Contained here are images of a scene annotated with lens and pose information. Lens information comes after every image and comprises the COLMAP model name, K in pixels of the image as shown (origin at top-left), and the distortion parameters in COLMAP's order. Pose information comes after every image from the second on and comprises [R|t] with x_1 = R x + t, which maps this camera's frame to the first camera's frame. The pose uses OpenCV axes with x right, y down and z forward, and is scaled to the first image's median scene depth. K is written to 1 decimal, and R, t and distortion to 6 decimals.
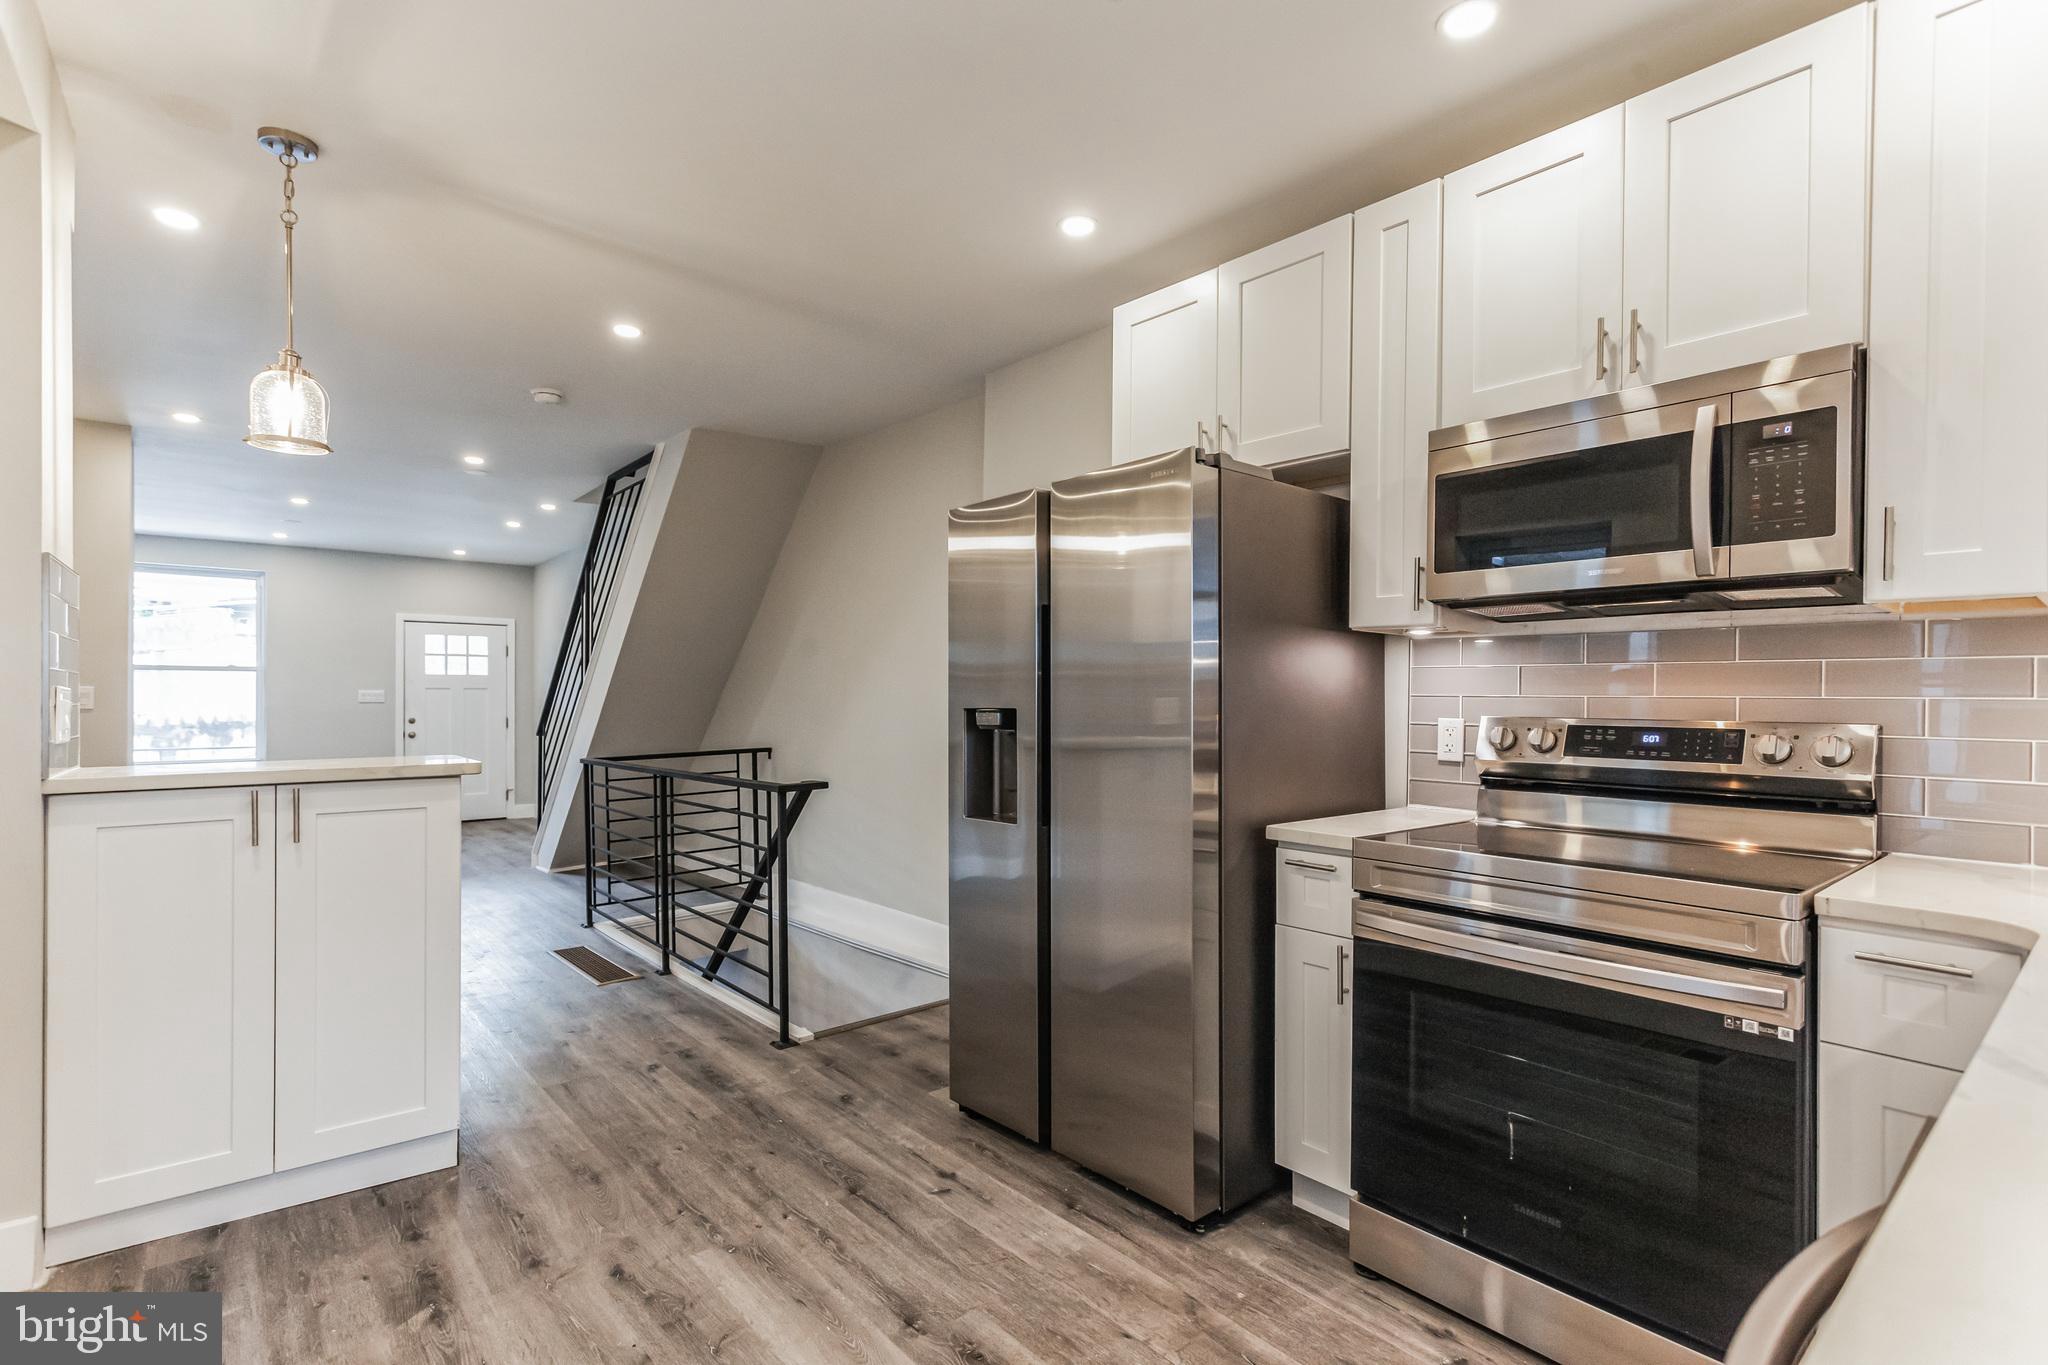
lens RADIAL K [[977.4, 0, 1022.5], [0, 977.4, 695.4], [0, 0, 1]] dist [0.002407, 0.001091]
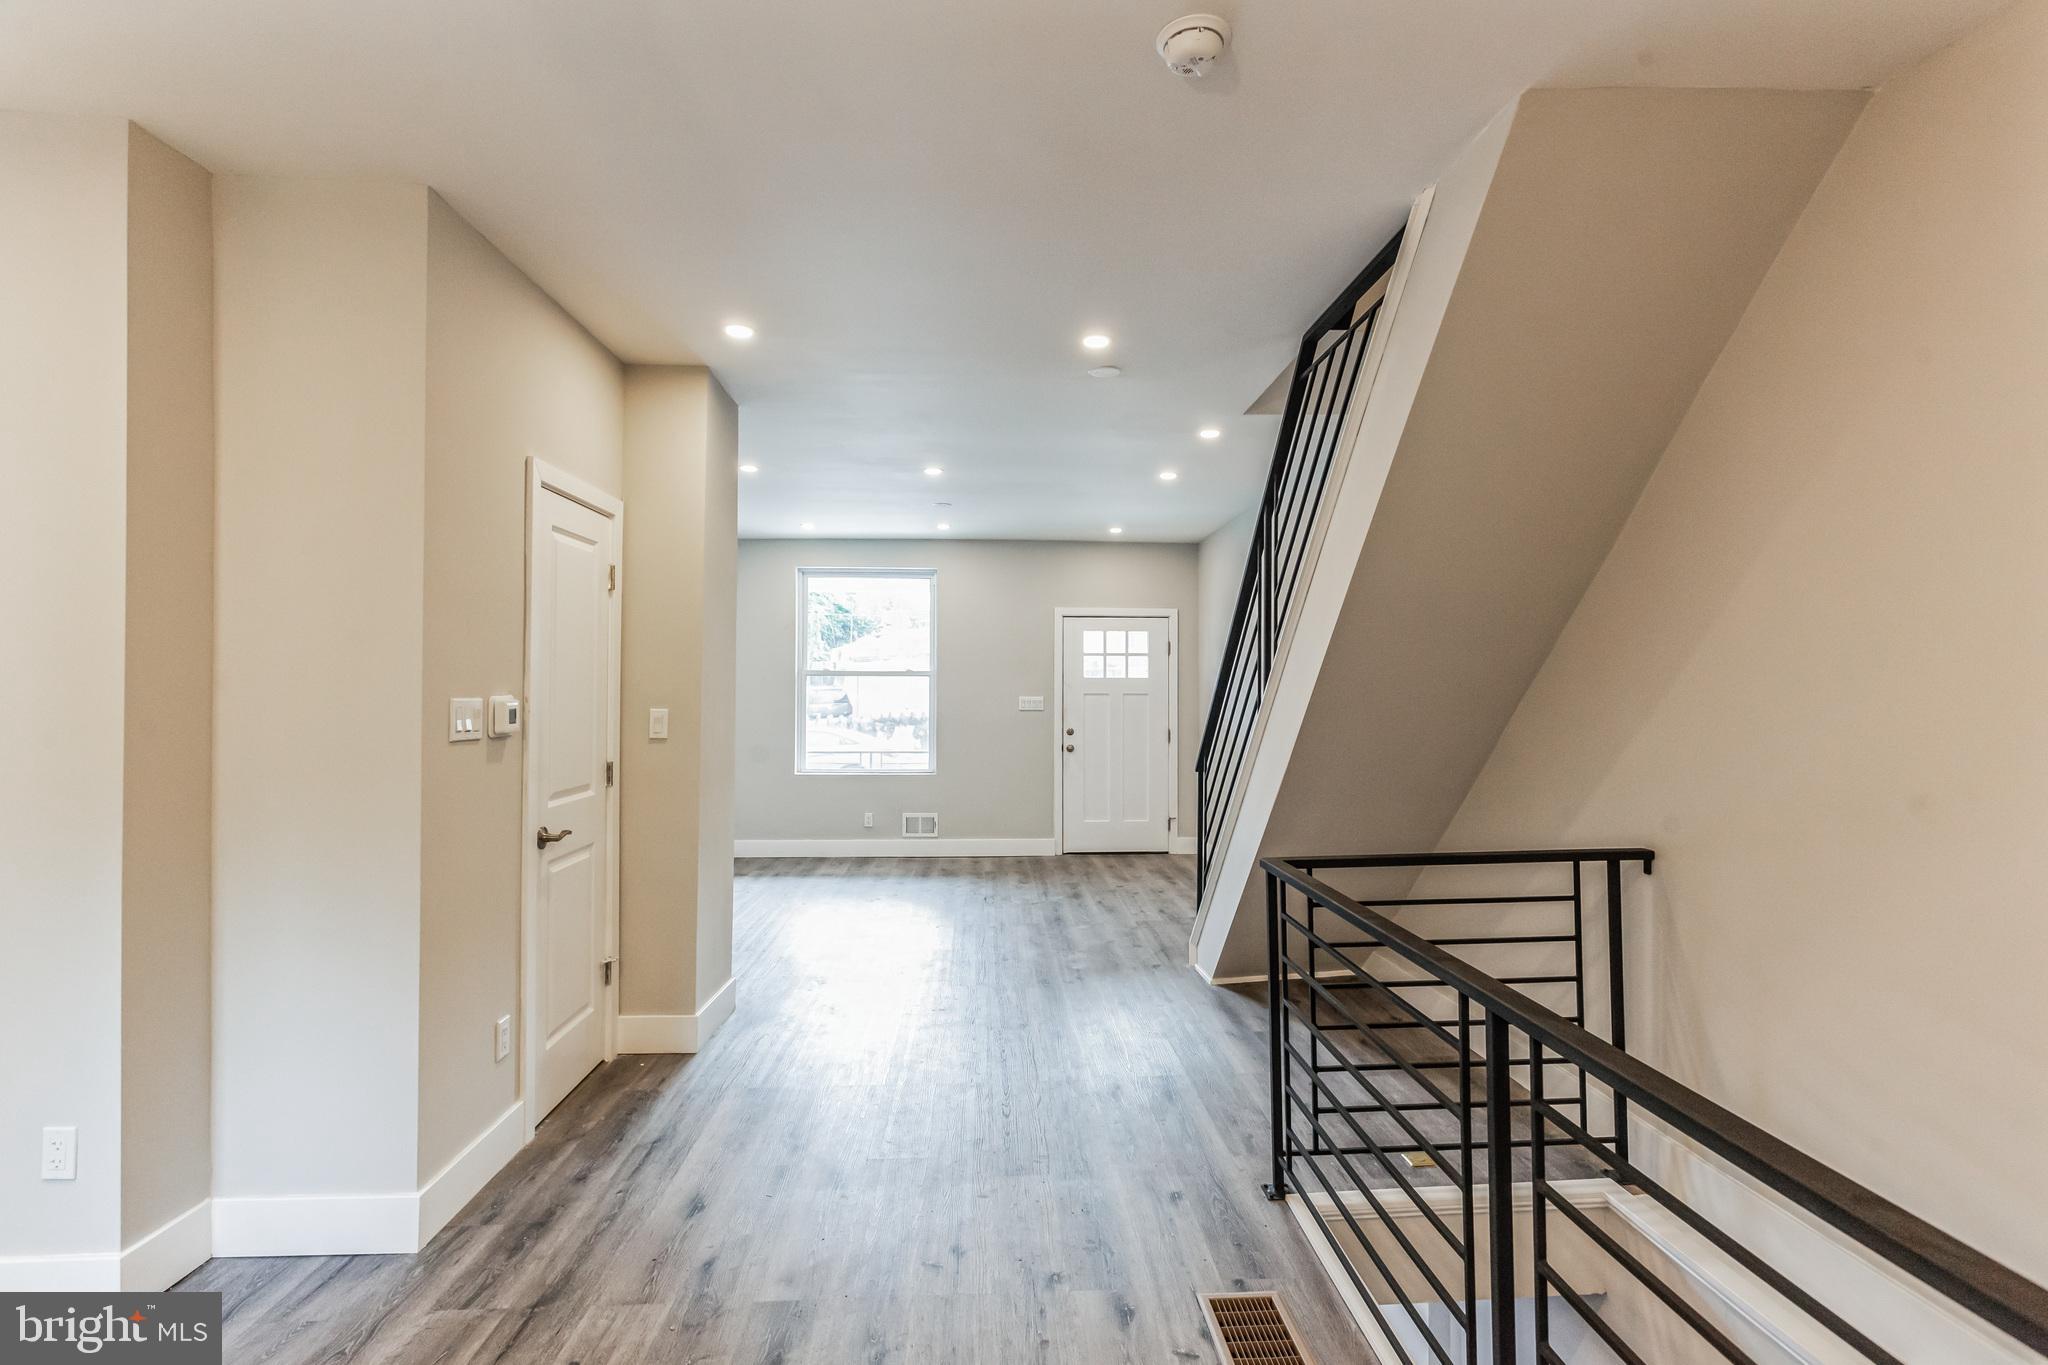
lens RADIAL K [[985.2, 0, 1024.0], [0, 985.2, 682.5], [0, 0, 1]] dist [0.001721, 0.000302]
pose [[0.796480, -0.001947, -0.604662, -0.190437], [-0.000520, 0.999992, -0.003905, -0.020389], [0.604665, 0.003425, 0.796472, 0.410475]]
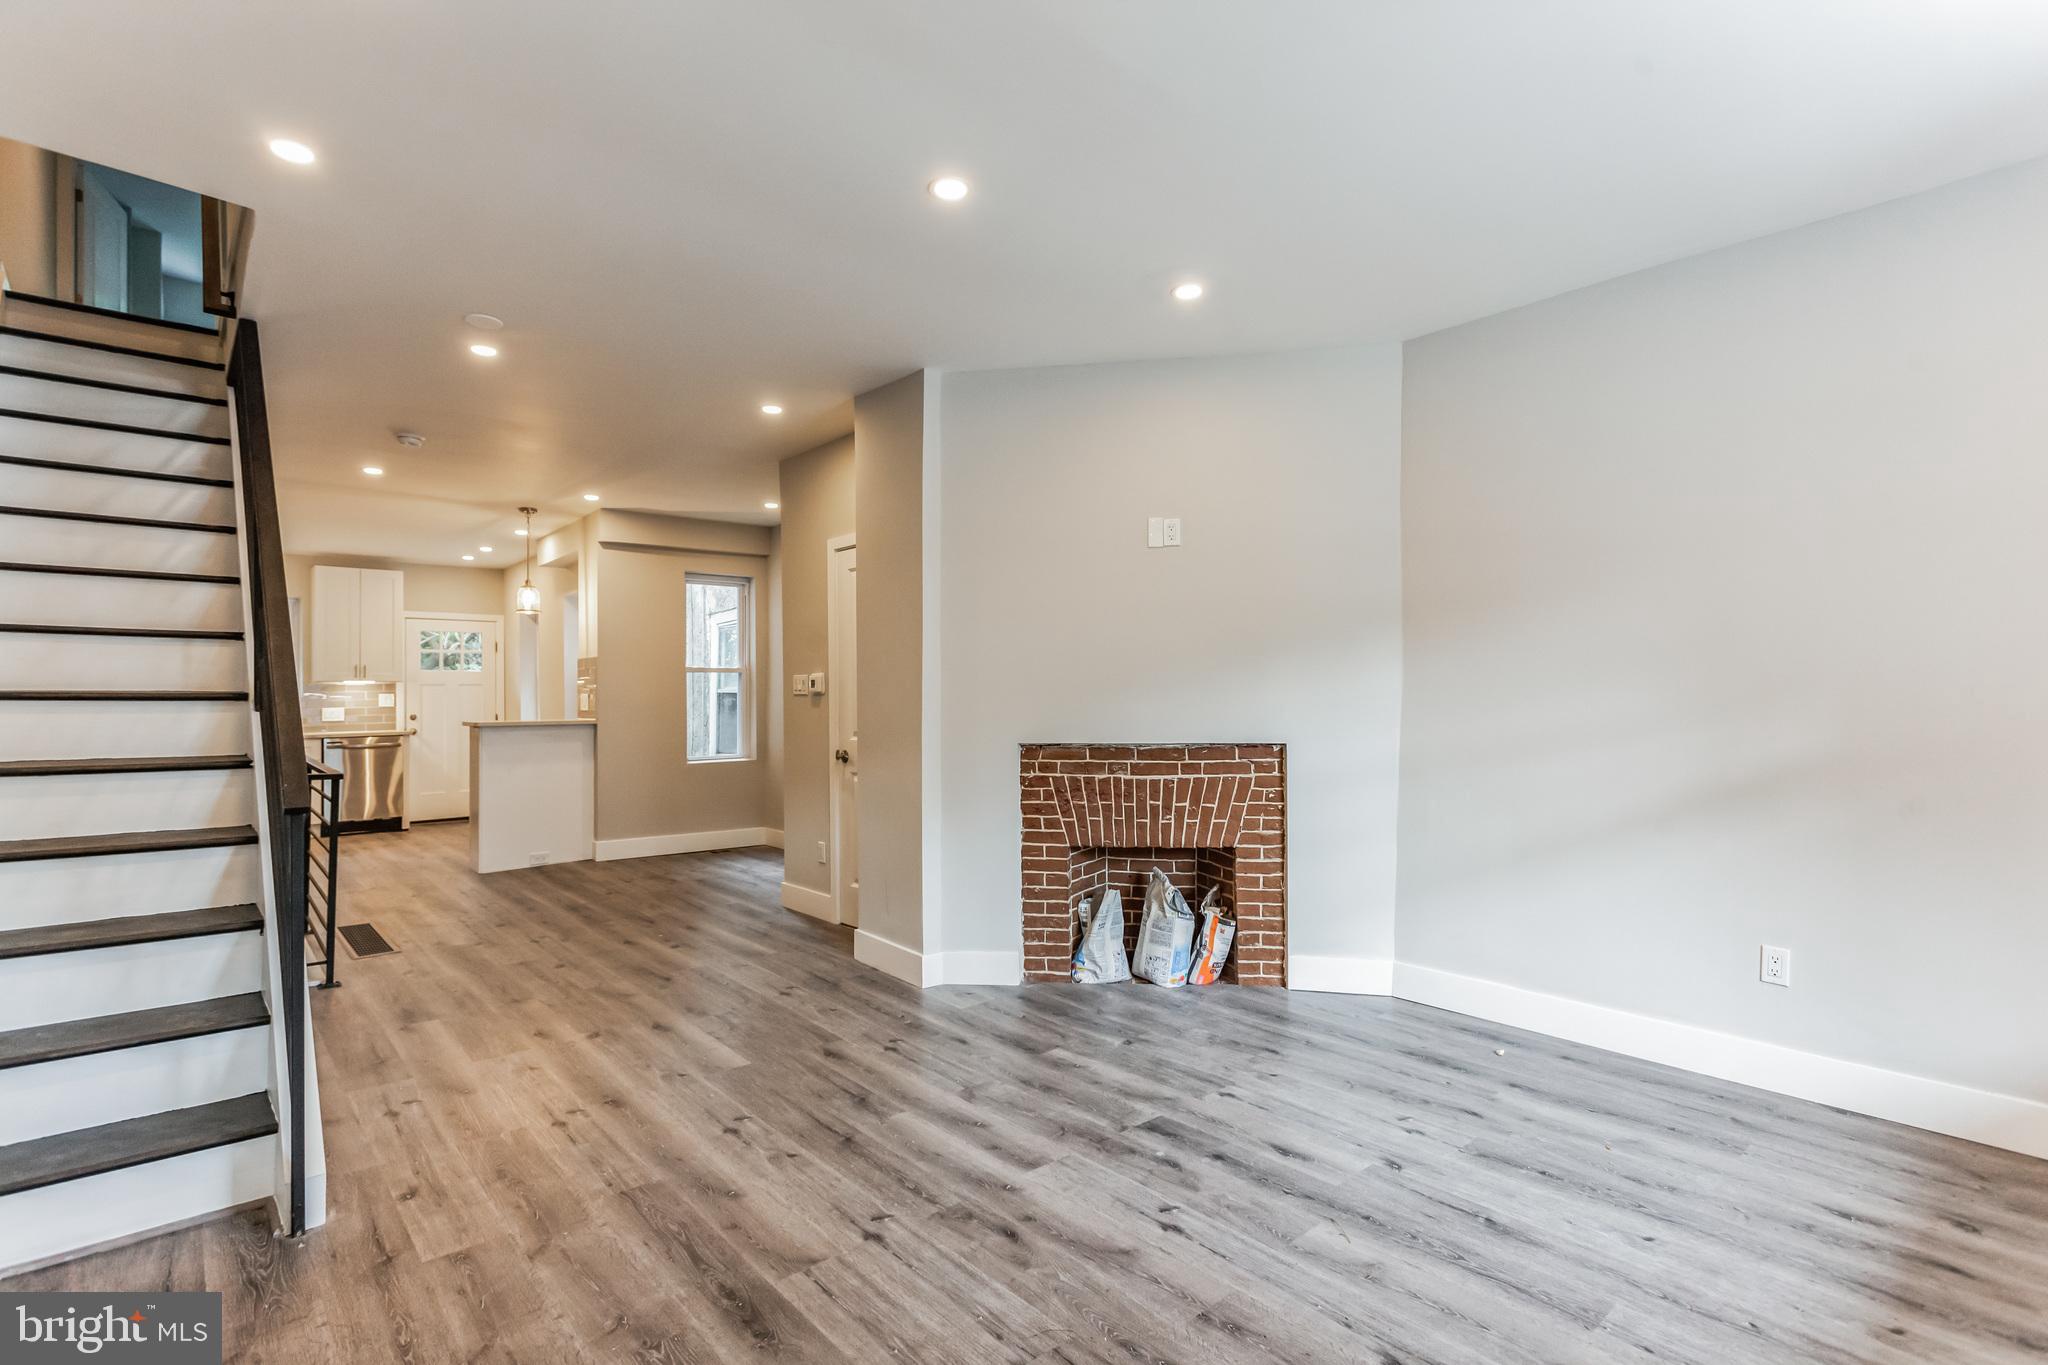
lens RADIAL K [[977.4, 0, 1022.5], [0, 977.4, 695.4], [0, 0, 1]] dist [0.002407, 0.001091]
pose [[-0.999689, 0.008924, -0.023301, -0.777965], [0.009021, 0.999951, -0.004037, 0.007331], [0.023264, -0.004246, -0.999720, 1.426523]]
